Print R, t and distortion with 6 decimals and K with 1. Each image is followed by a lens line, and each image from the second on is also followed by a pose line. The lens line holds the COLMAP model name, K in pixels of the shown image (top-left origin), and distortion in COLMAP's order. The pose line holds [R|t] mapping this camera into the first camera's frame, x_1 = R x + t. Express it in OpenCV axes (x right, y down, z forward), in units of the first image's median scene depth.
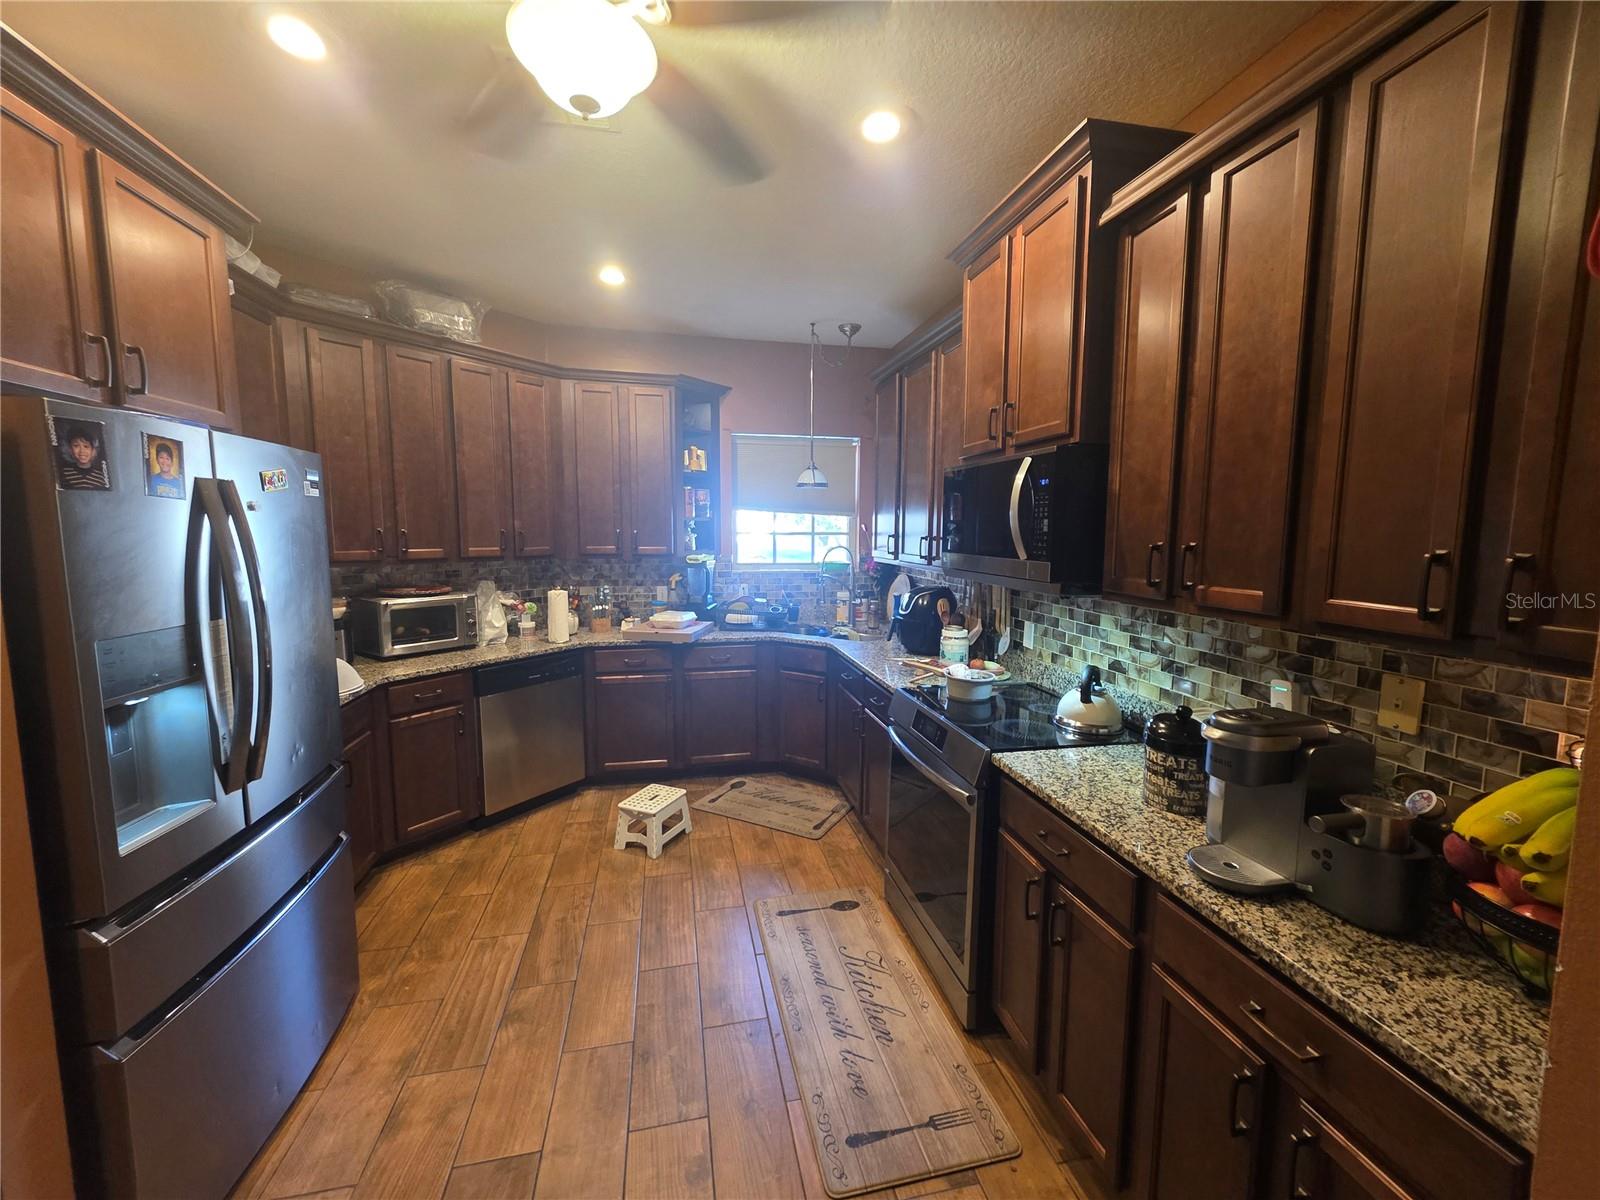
lens RADIAL K [[639.1, 0, 801.9], [0, 639.1, 597.3], [0, 0, 1]] dist [0.003703, -0.000391]
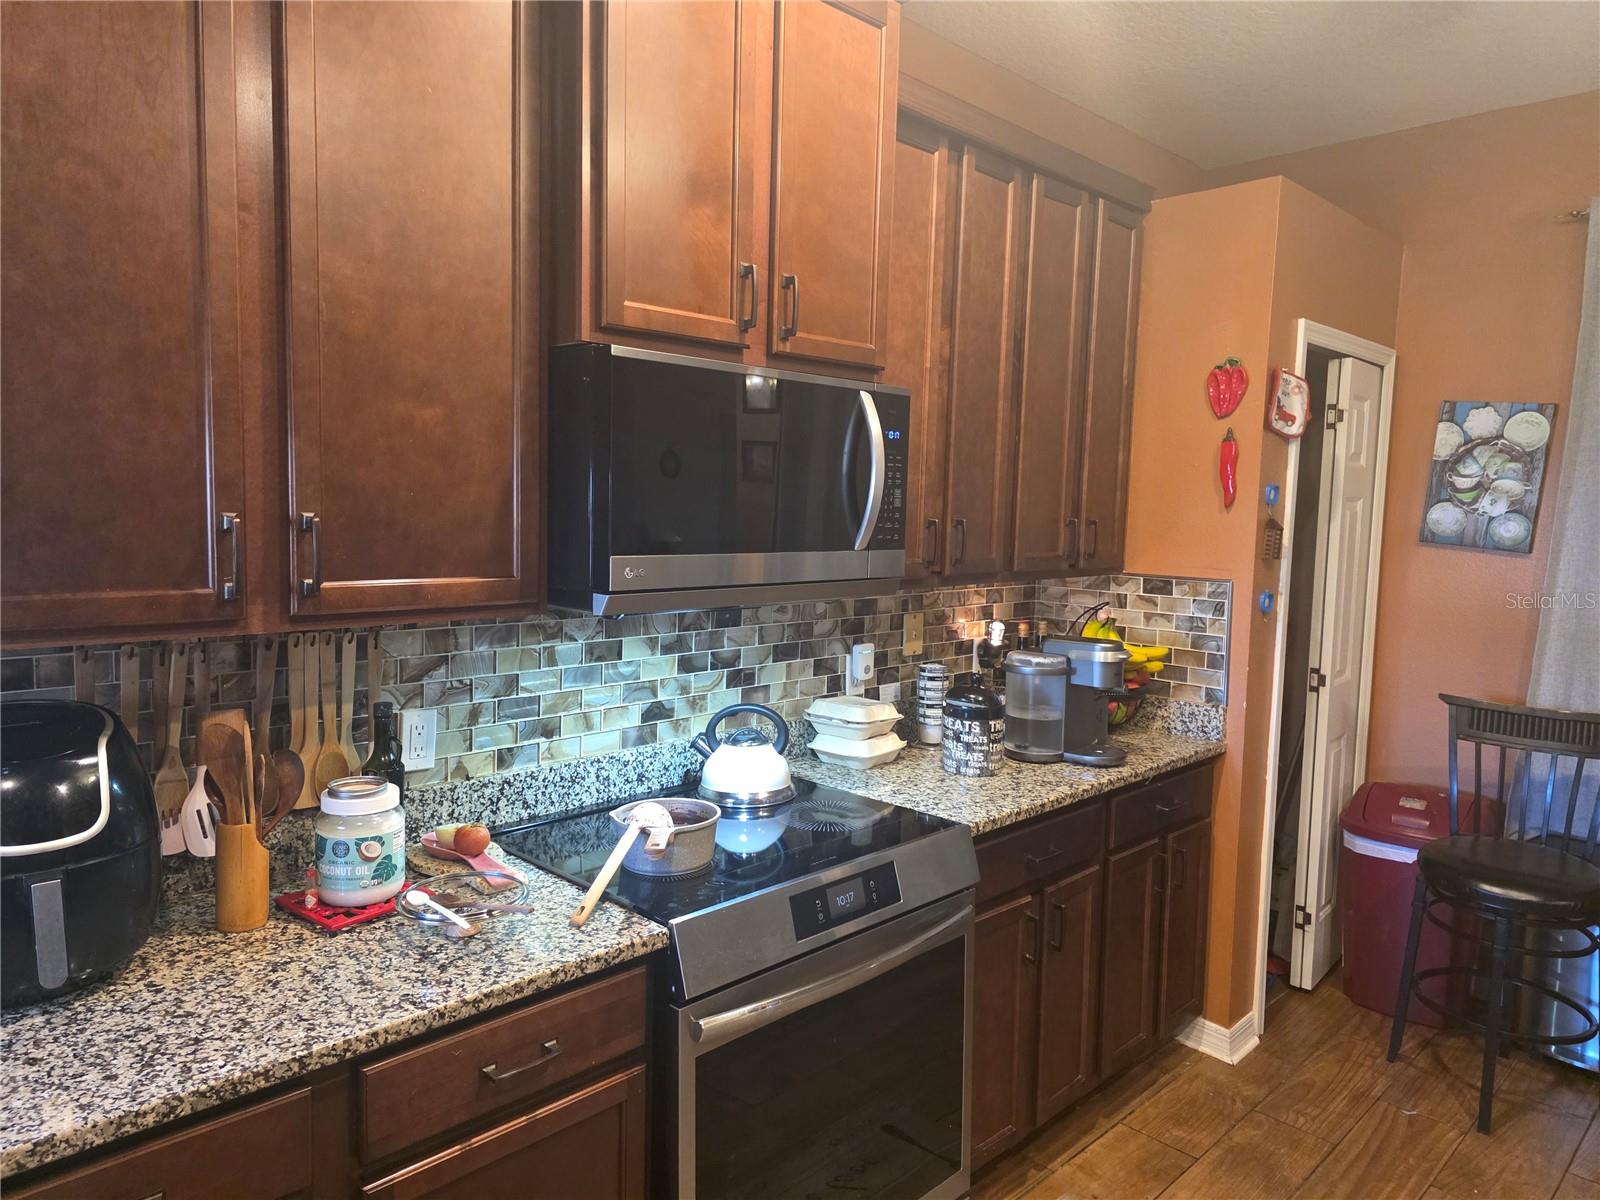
lens RADIAL K [[1079.0, 0, 797.4], [0, 1079.0, 596.0], [0, 0, 1]] dist [0.047119, -0.032856]
pose [[-0.542616, -0.096933, 0.834369, -0.473232], [0.062933, 0.985836, 0.155457, -0.166139], [-0.837620, 0.136863, -0.528830, 1.471411]]
